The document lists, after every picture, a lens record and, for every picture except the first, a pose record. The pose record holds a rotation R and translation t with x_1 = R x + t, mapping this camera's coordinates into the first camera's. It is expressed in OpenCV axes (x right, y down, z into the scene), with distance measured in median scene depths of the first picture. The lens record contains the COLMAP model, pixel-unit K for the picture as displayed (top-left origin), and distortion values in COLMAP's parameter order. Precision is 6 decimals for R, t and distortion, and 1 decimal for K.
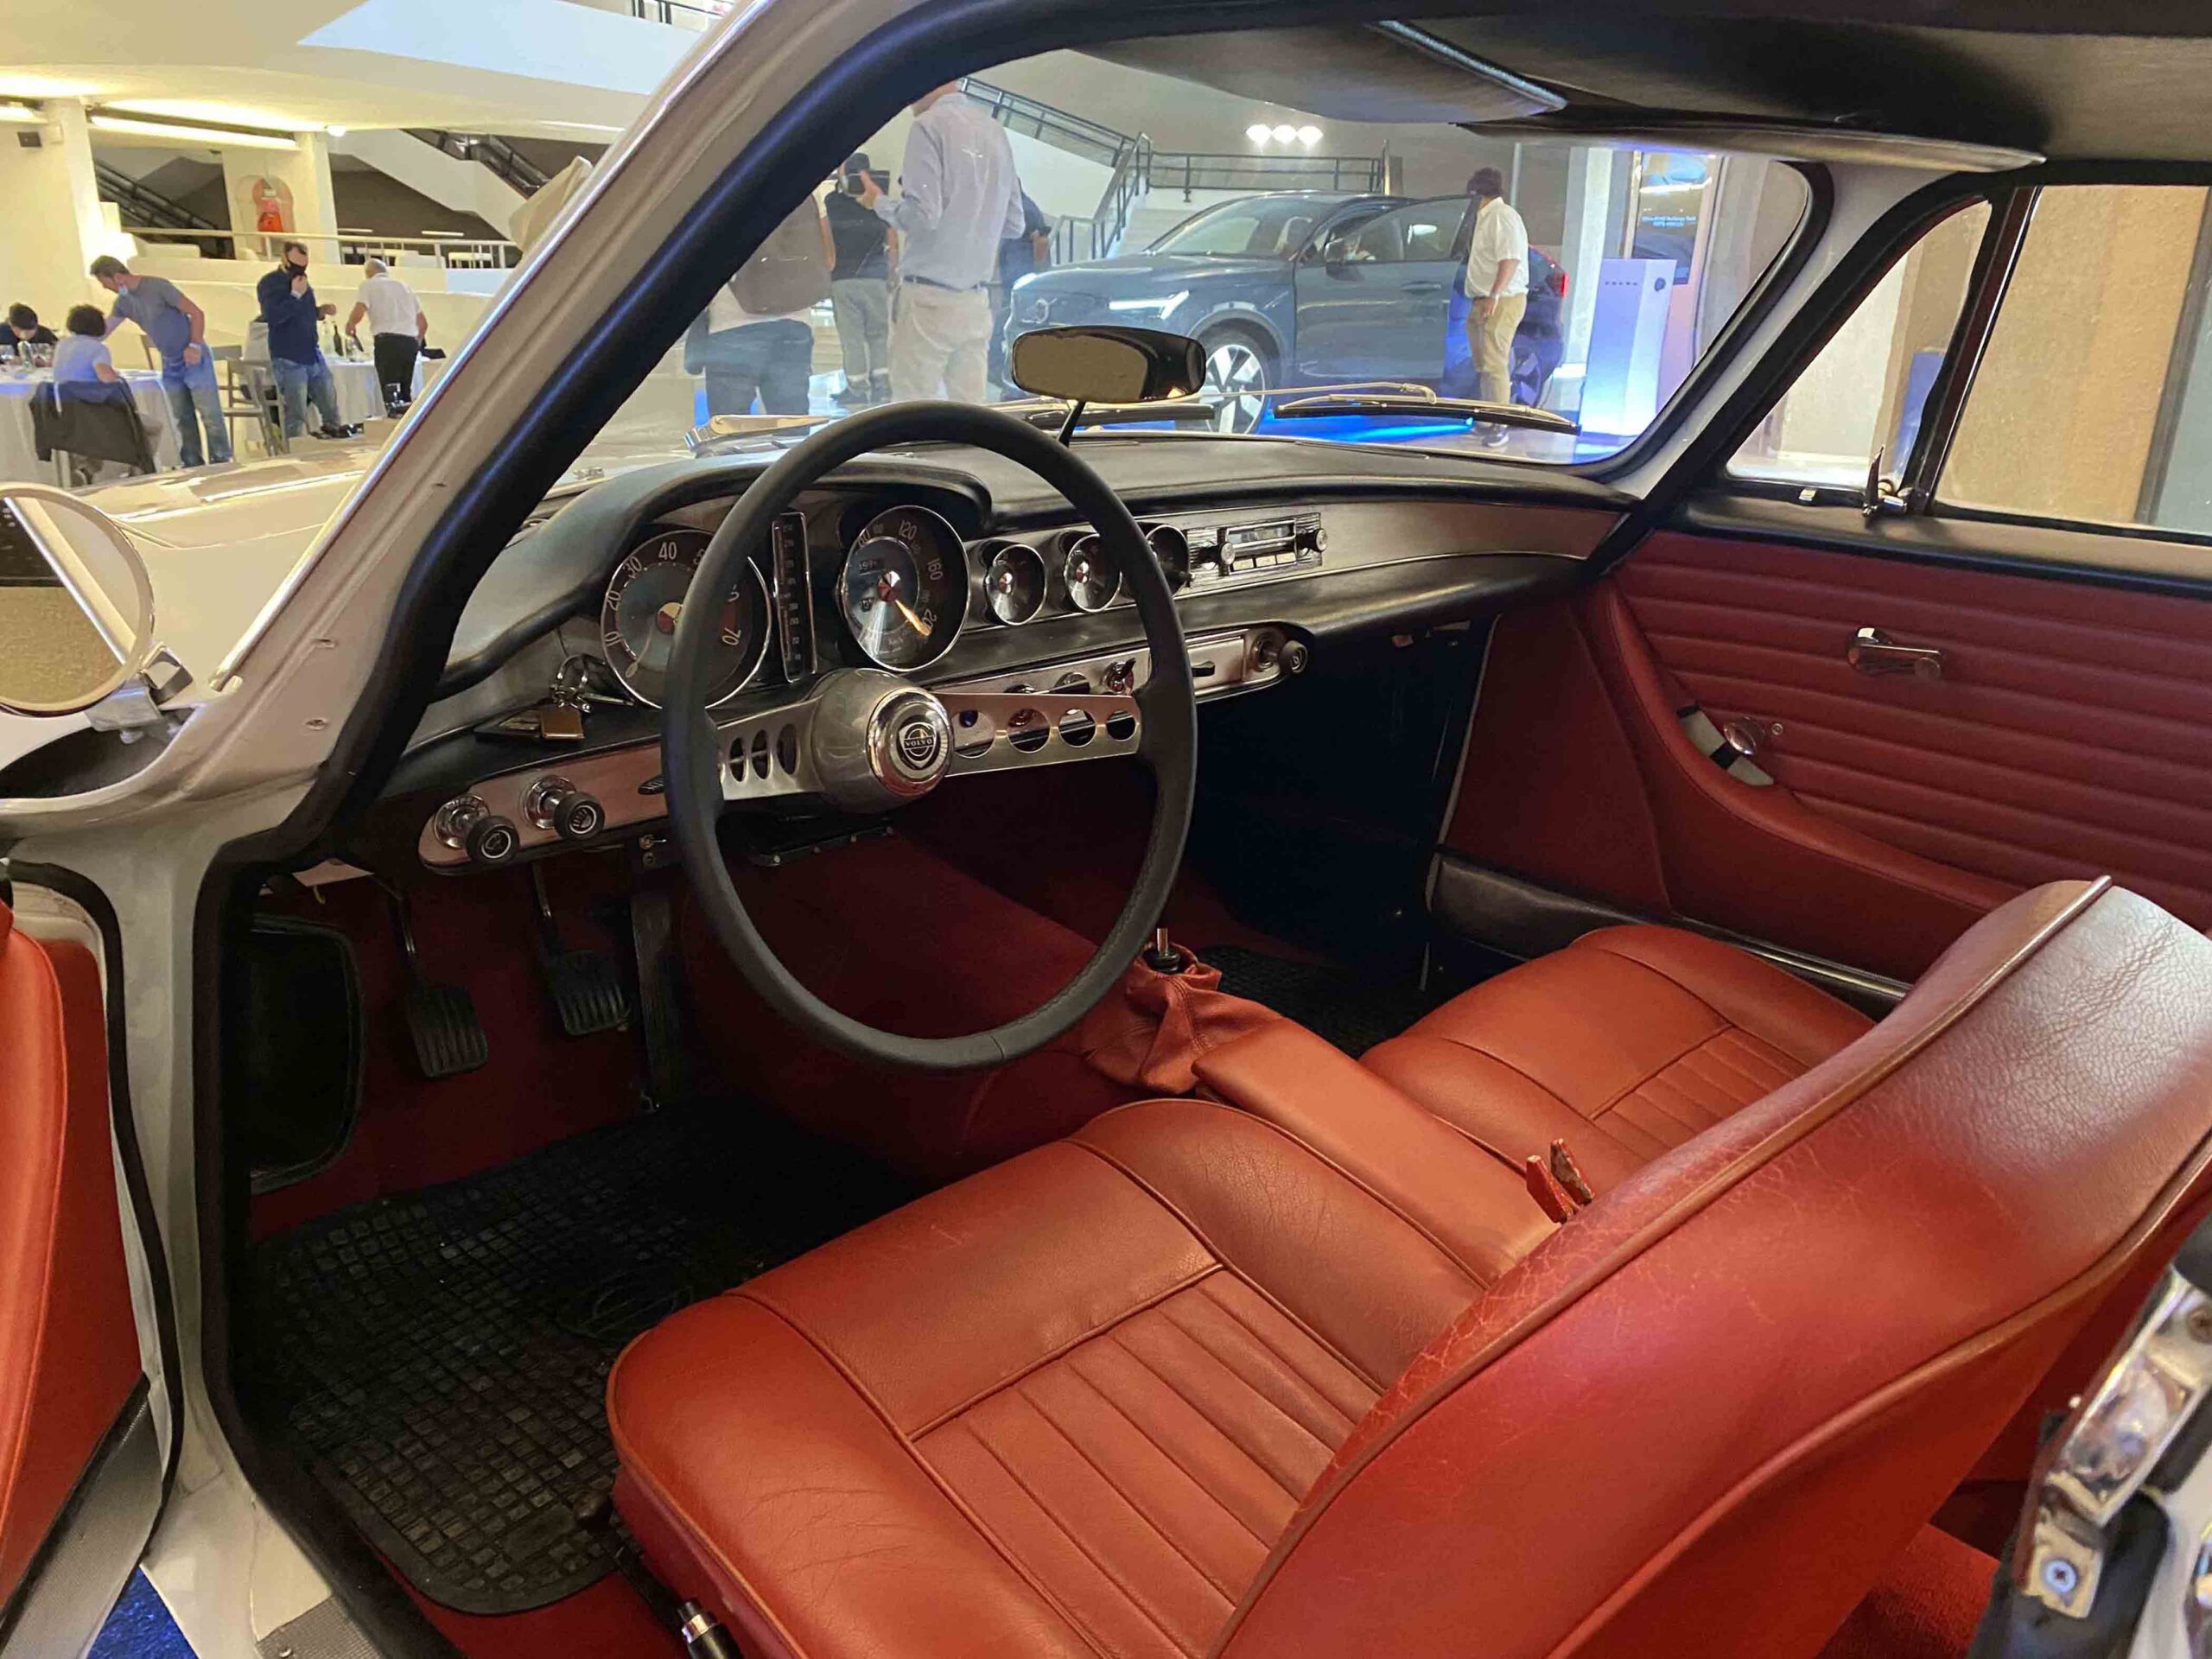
lens RADIAL K [[1693.4, 0, 1110.2], [0, 1693.4, 821.0], [0, 0, 1]] dist [0.028178, -0.002504]
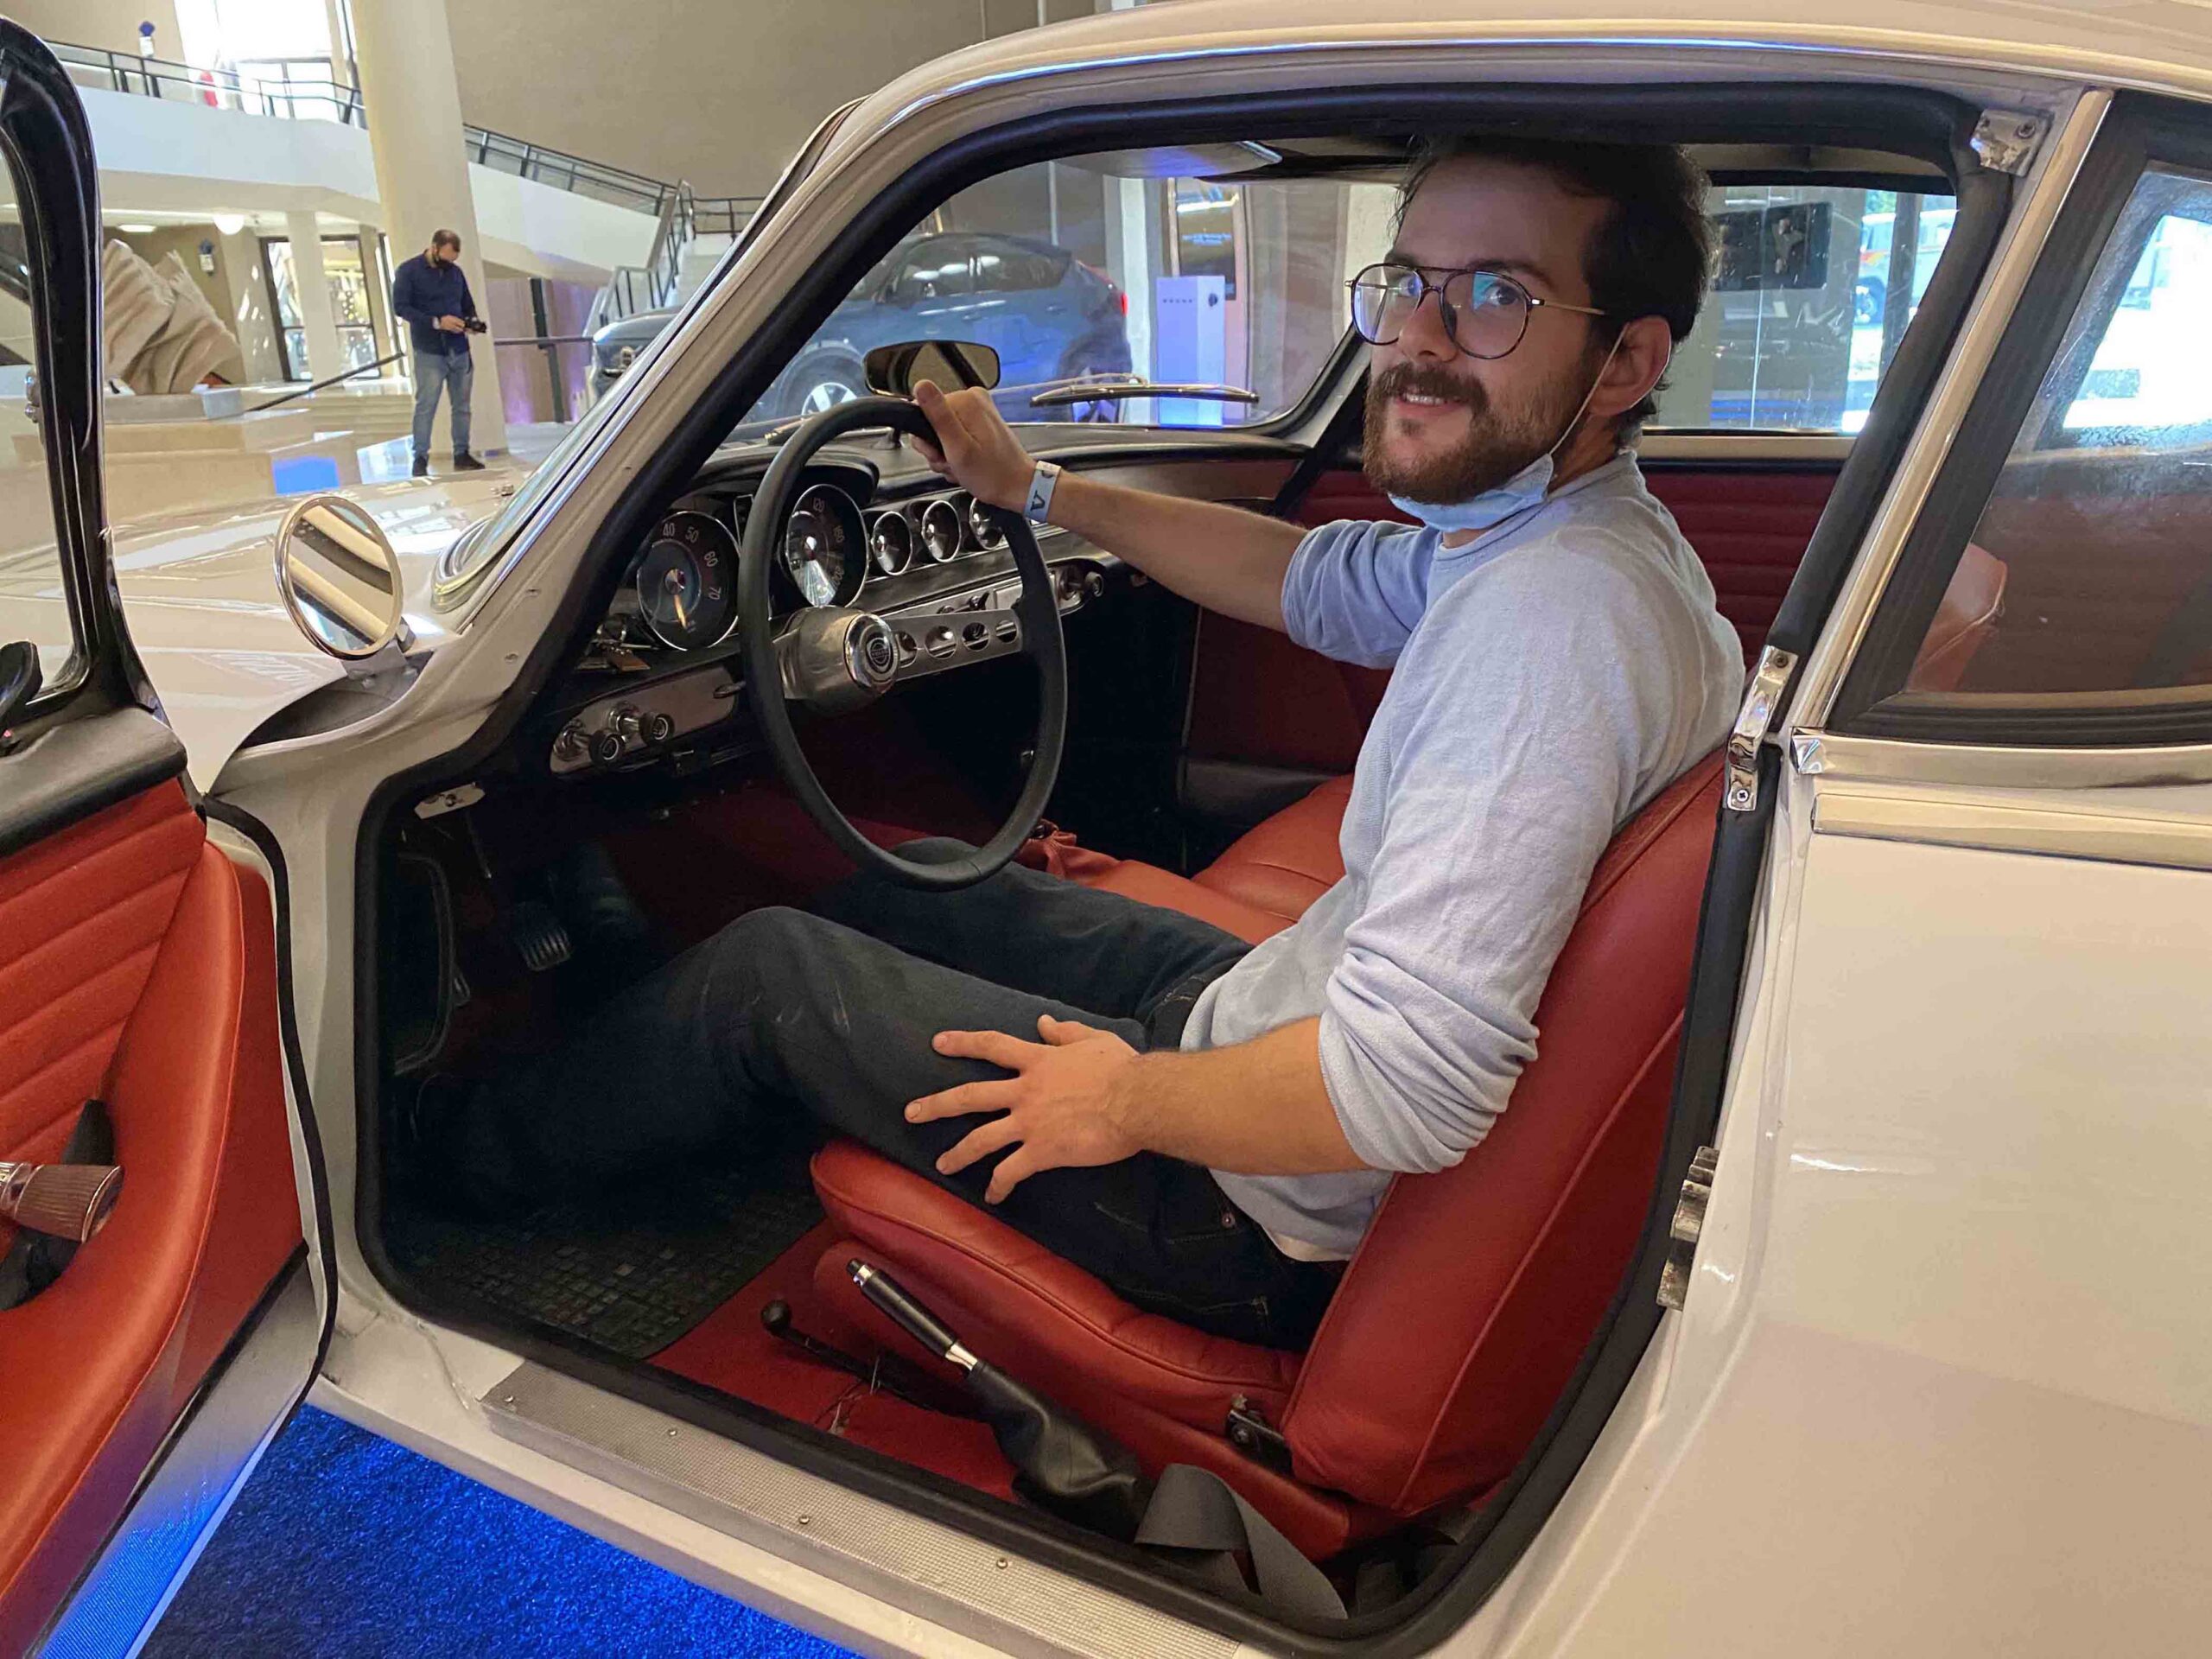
lens RADIAL K [[1692.1, 0, 1111.4], [0, 1692.1, 829.6], [0, 0, 1]] dist [0.003390, -0.000121]
pose [[0.965752, -0.140001, 0.218455, -0.168206], [0.142628, 0.989769, 0.003781, 0.076258], [-0.216749, 0.027507, 0.975840, -0.226932]]
